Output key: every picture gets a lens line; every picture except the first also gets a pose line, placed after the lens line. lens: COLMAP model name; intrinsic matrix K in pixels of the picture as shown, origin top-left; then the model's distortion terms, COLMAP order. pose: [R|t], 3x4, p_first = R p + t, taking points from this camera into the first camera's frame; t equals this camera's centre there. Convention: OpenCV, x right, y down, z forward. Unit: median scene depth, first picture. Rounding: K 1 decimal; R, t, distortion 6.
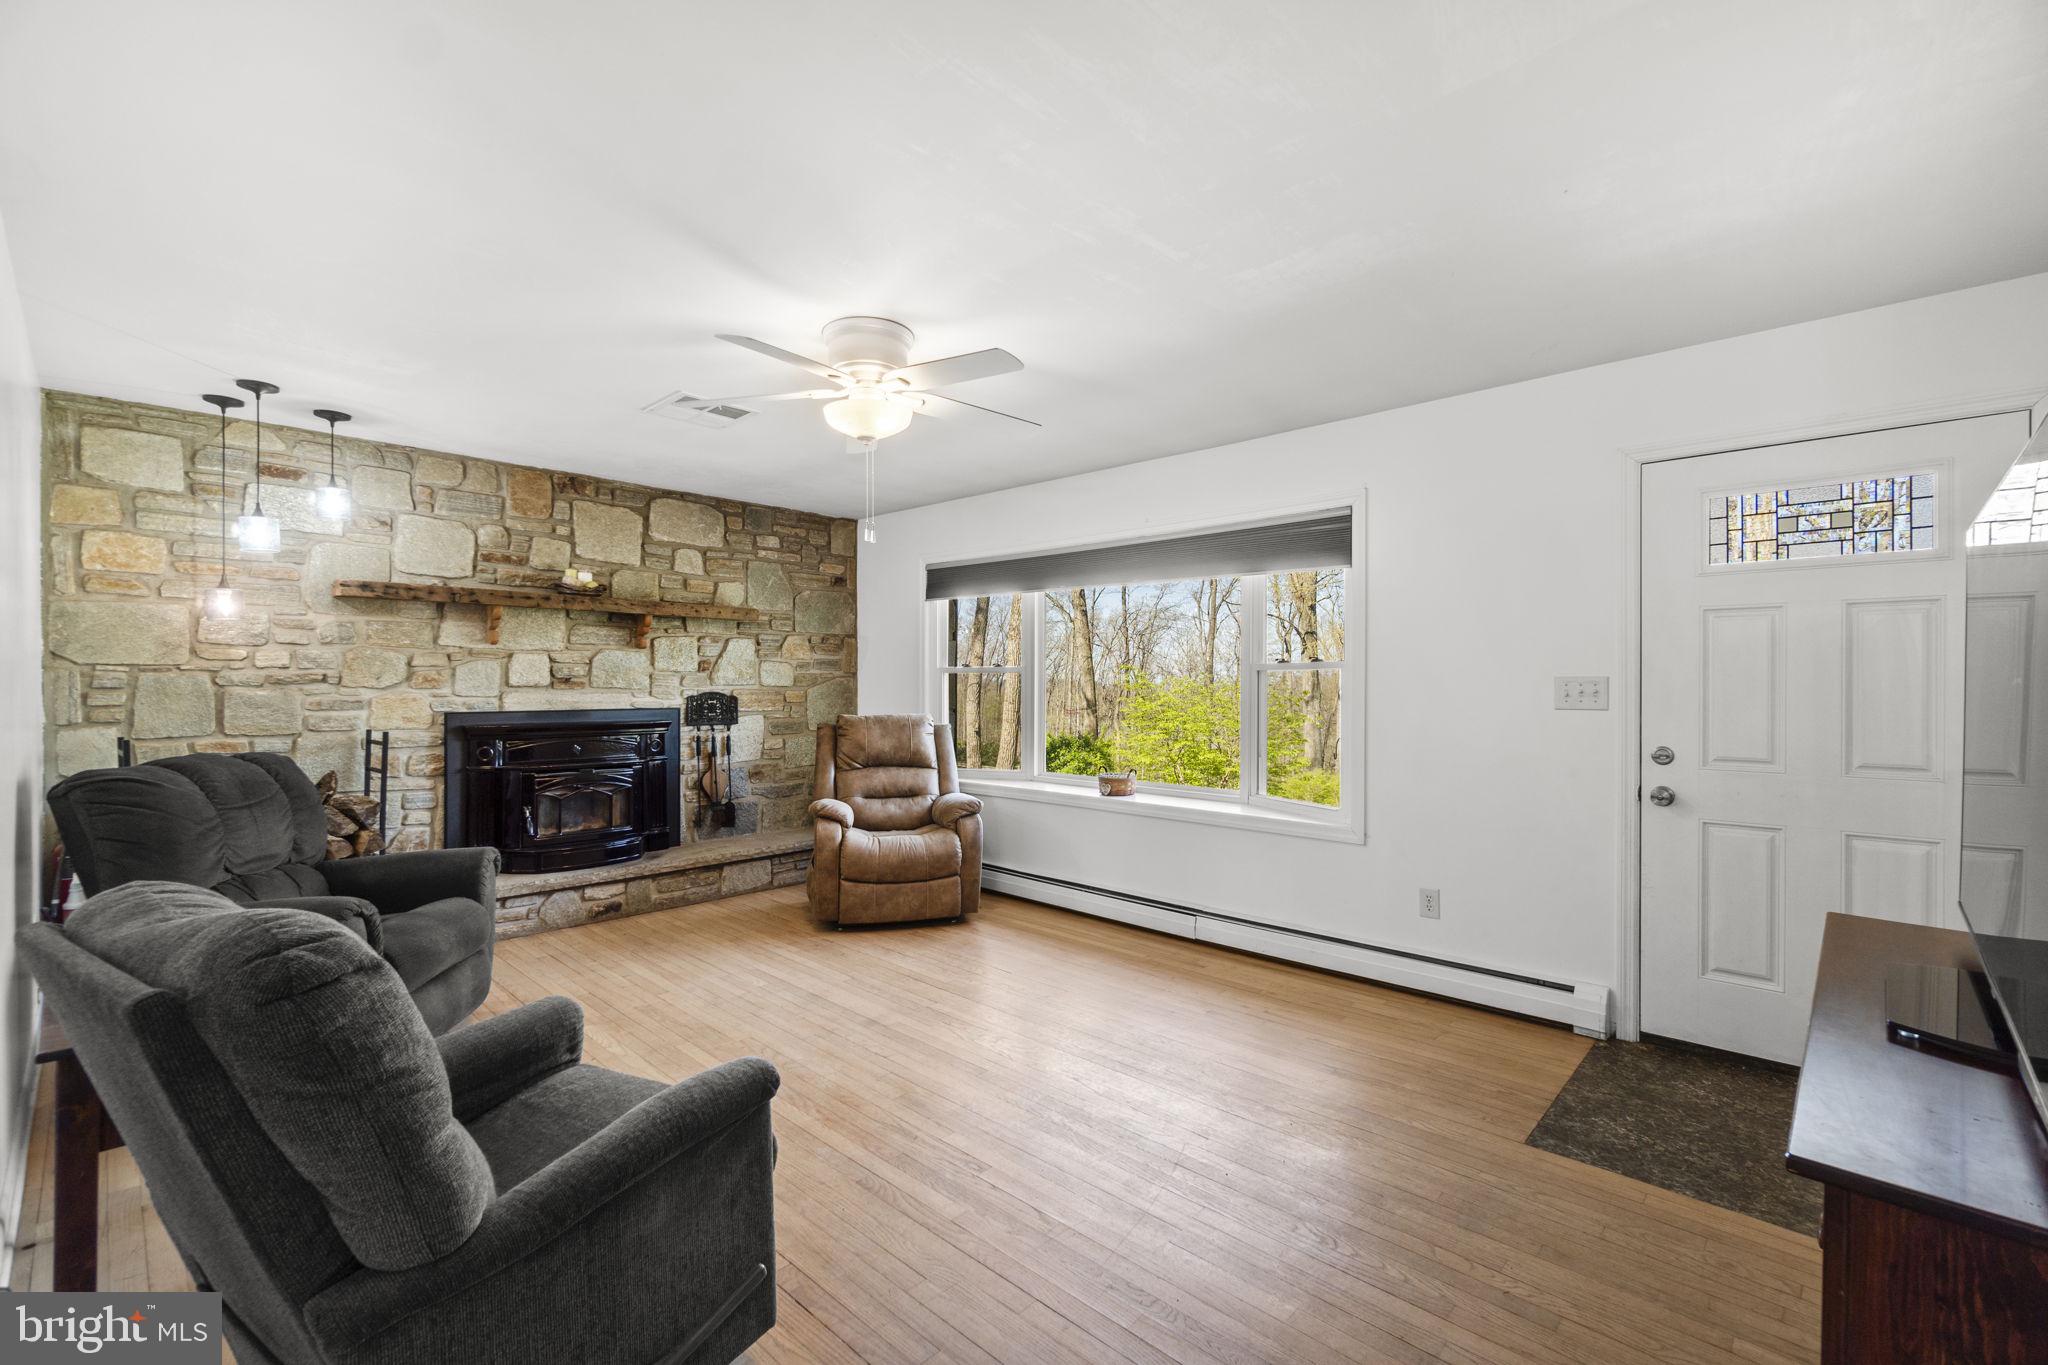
lens RADIAL K [[884.5, 0, 1016.3], [0, 884.5, 690.0], [0, 0, 1]] dist [-0.000332, 0.001012]
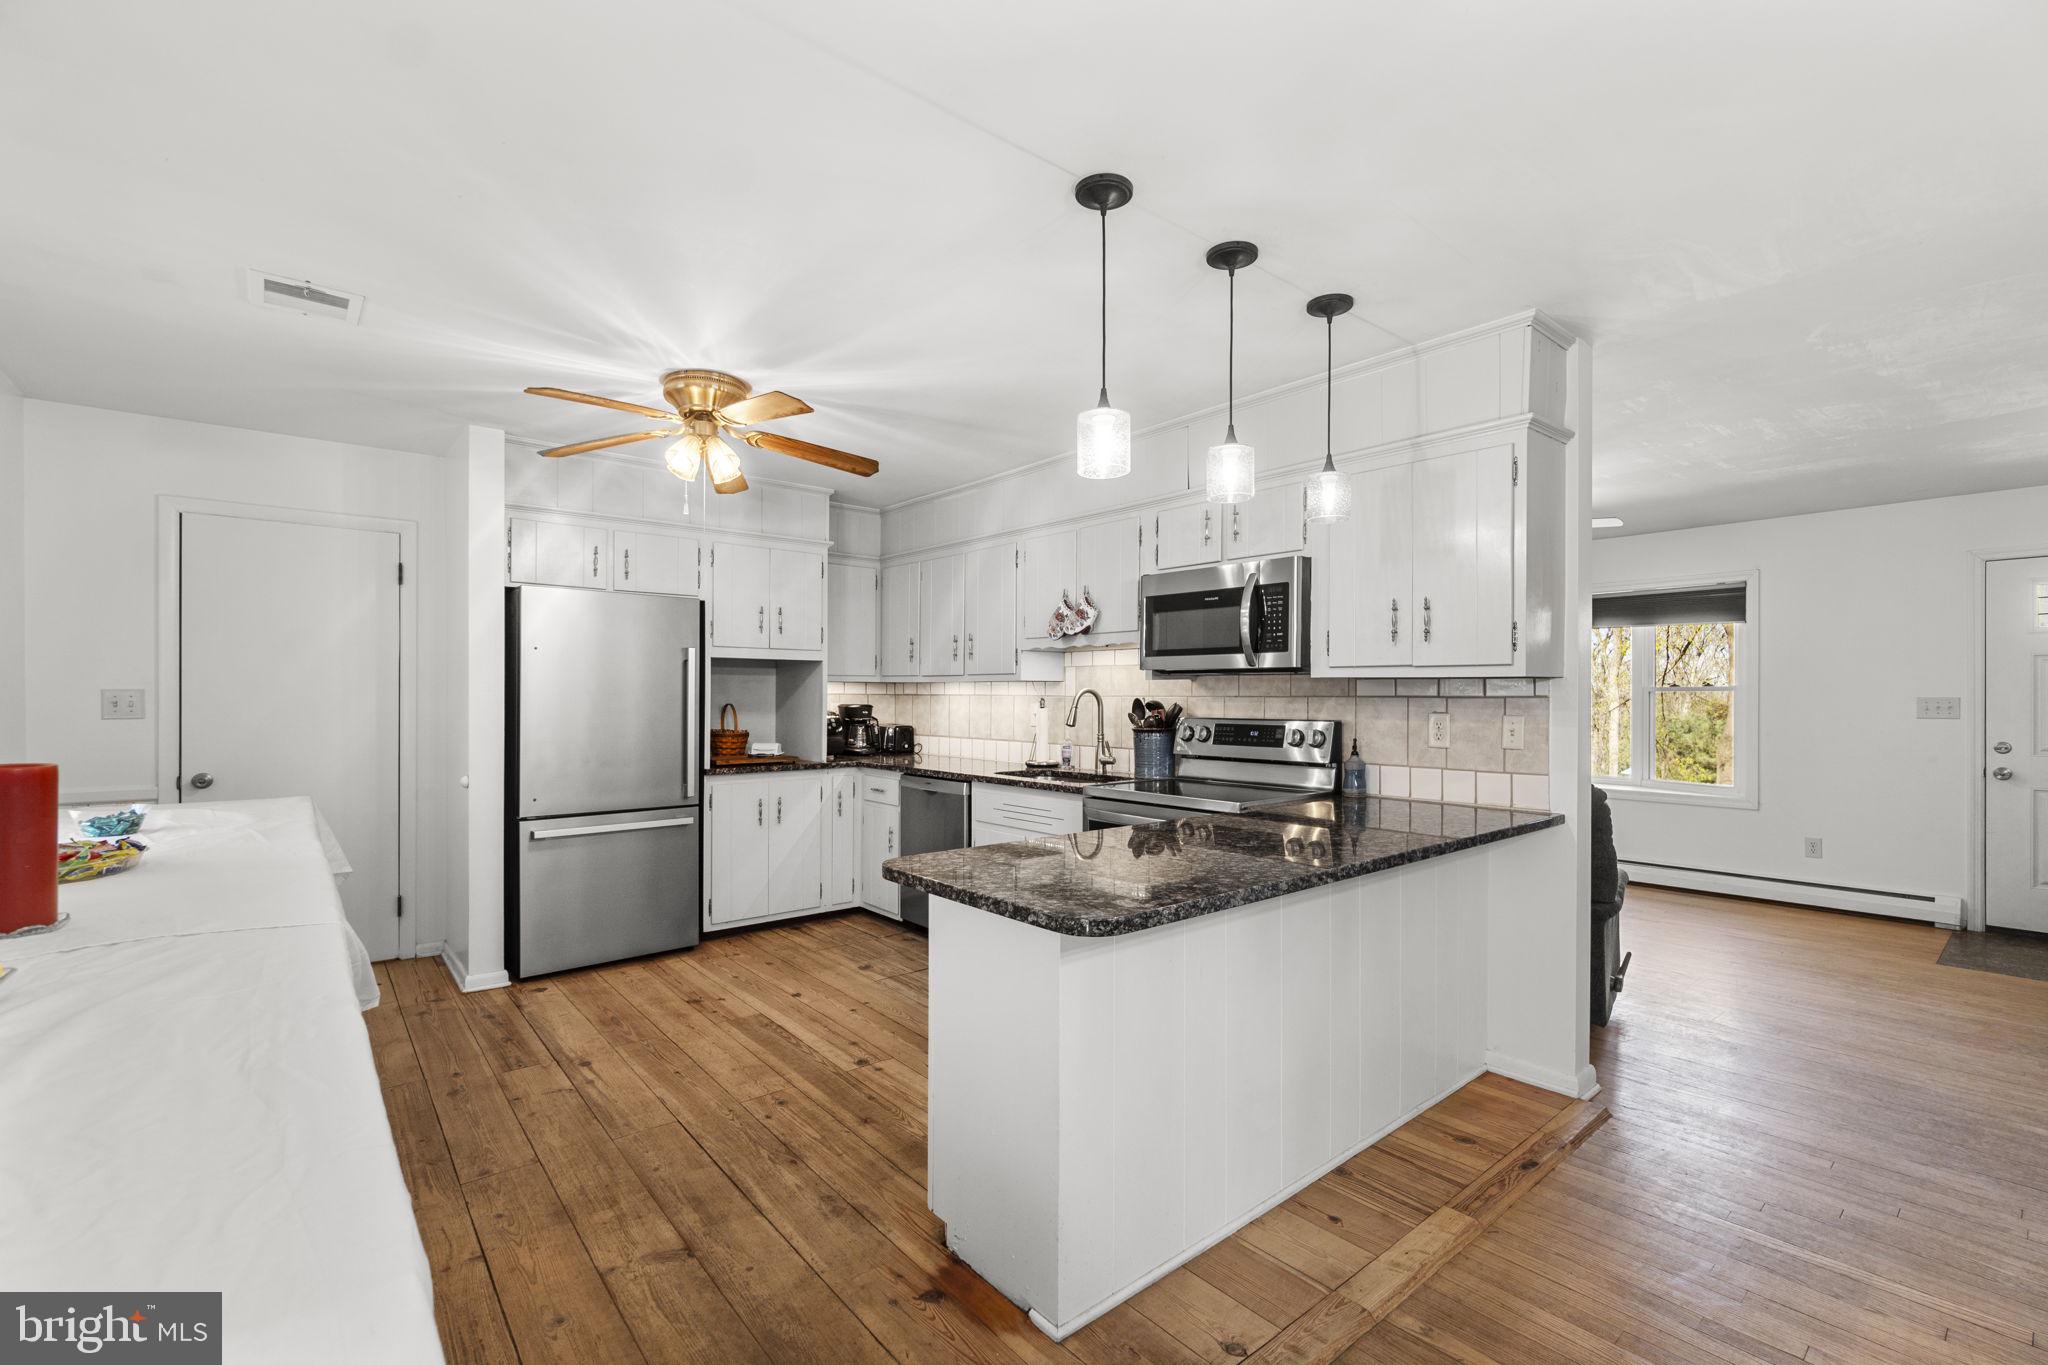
lens RADIAL K [[884.5, 0, 1022.8], [0, 884.5, 697.1], [0, 0, 1]] dist [-0.000332, 0.001012]
pose [[0.994298, 0.004844, -0.106529, -0.574826], [-0.005905, 0.999936, -0.009647, 0.006605], [0.106475, 0.010221, 0.994263, -0.517671]]
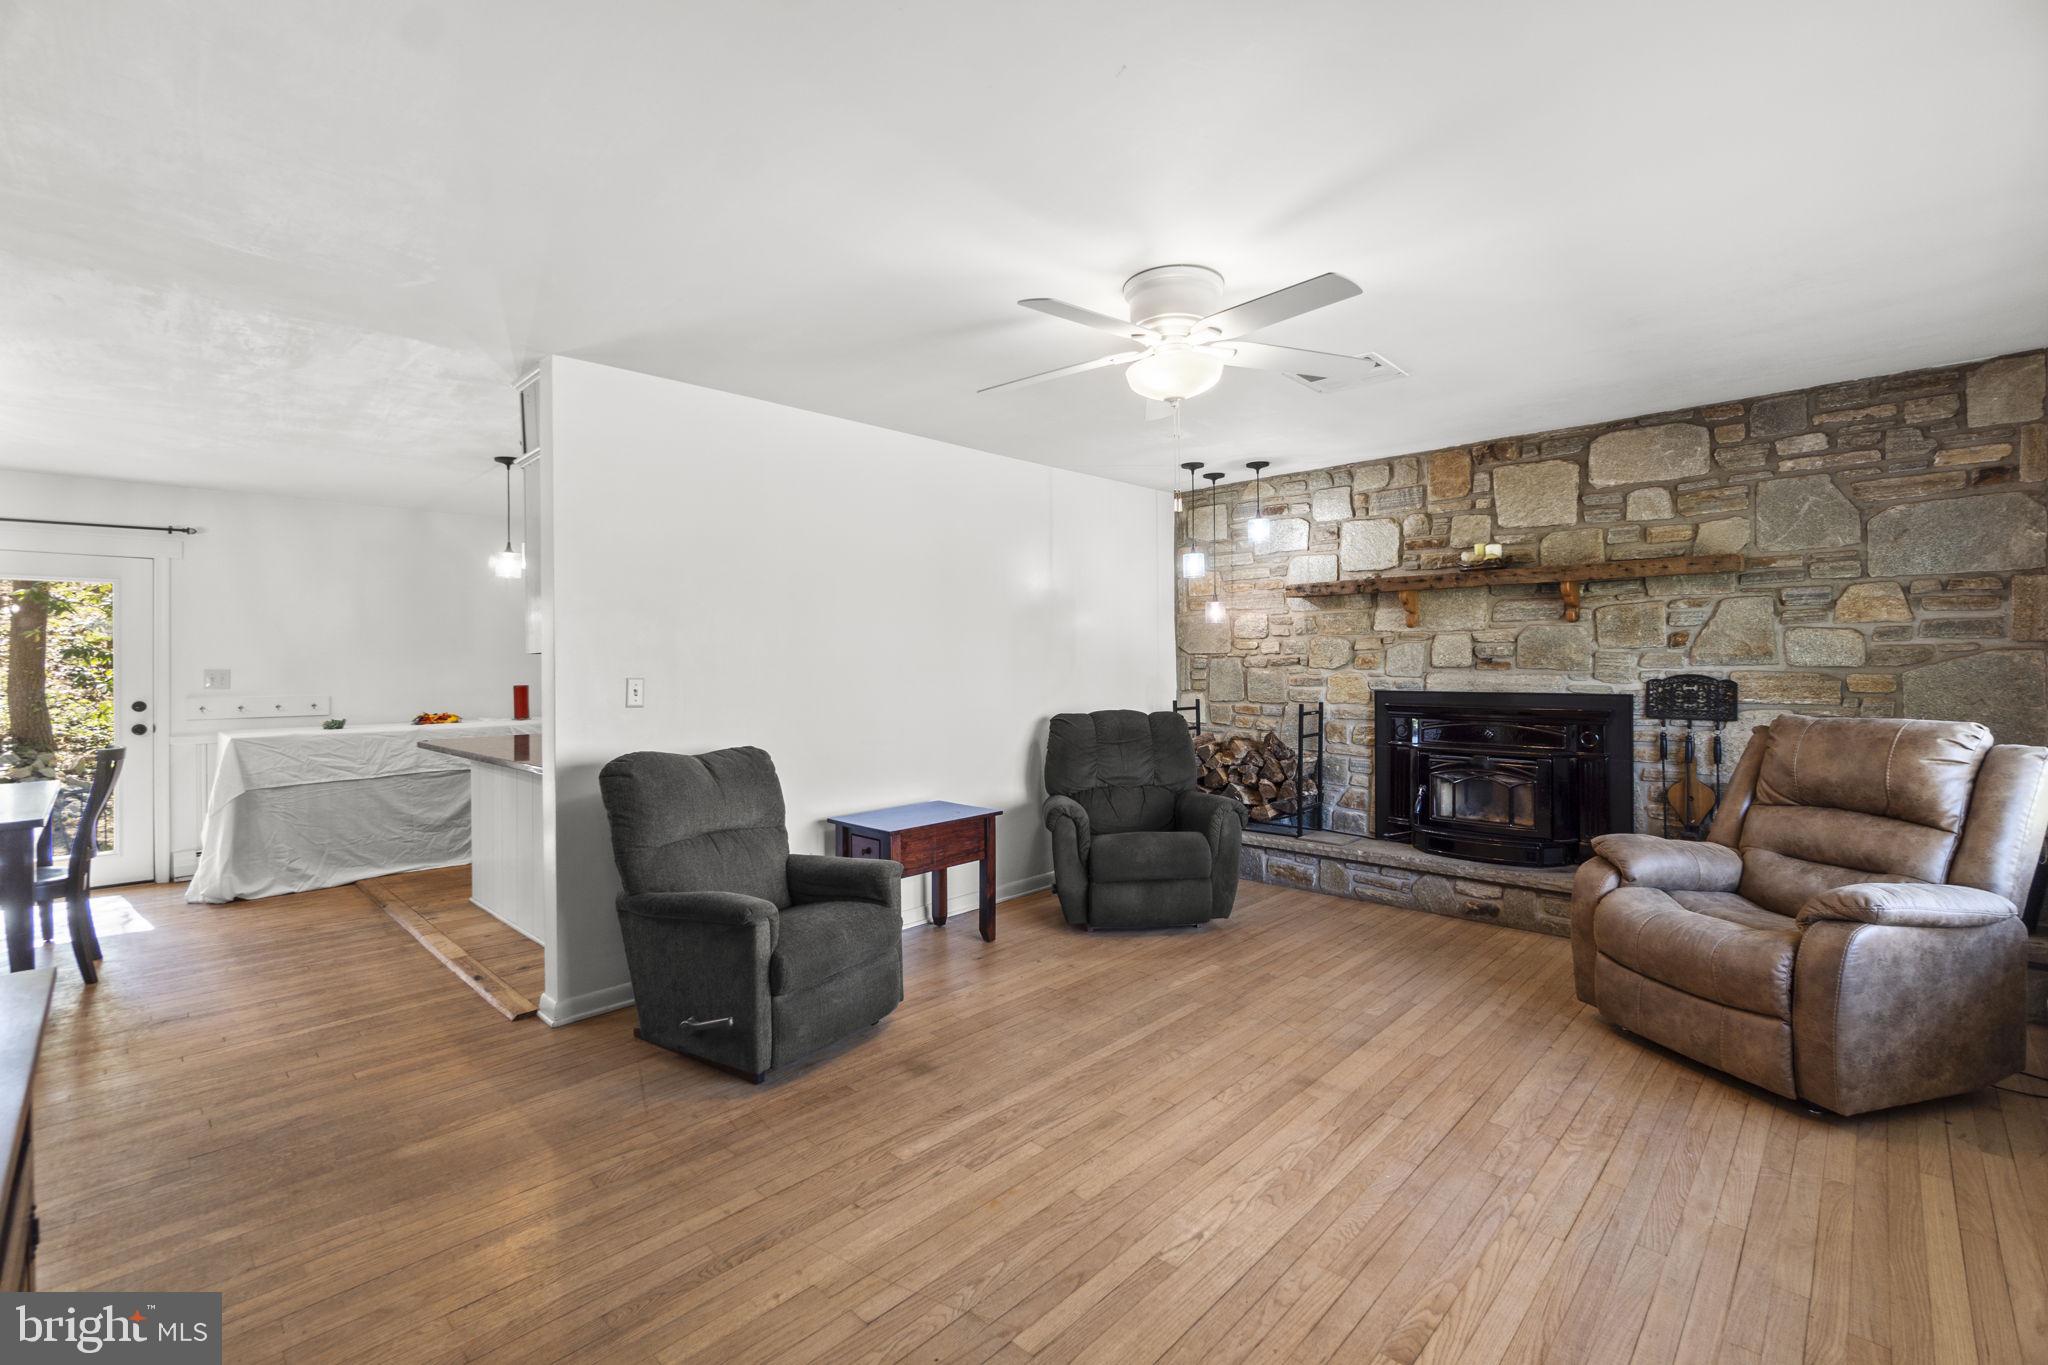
lens RADIAL K [[884.5, 0, 1007.3], [0, 884.5, 665.9], [0, 0, 1]] dist [-0.000332, 0.001012]
pose [[-0.014082, 0.000356, -0.999901, 0.493225], [-0.001362, 0.999999, 0.000375, -0.005600], [0.999900, 0.001368, -0.014082, 0.554563]]
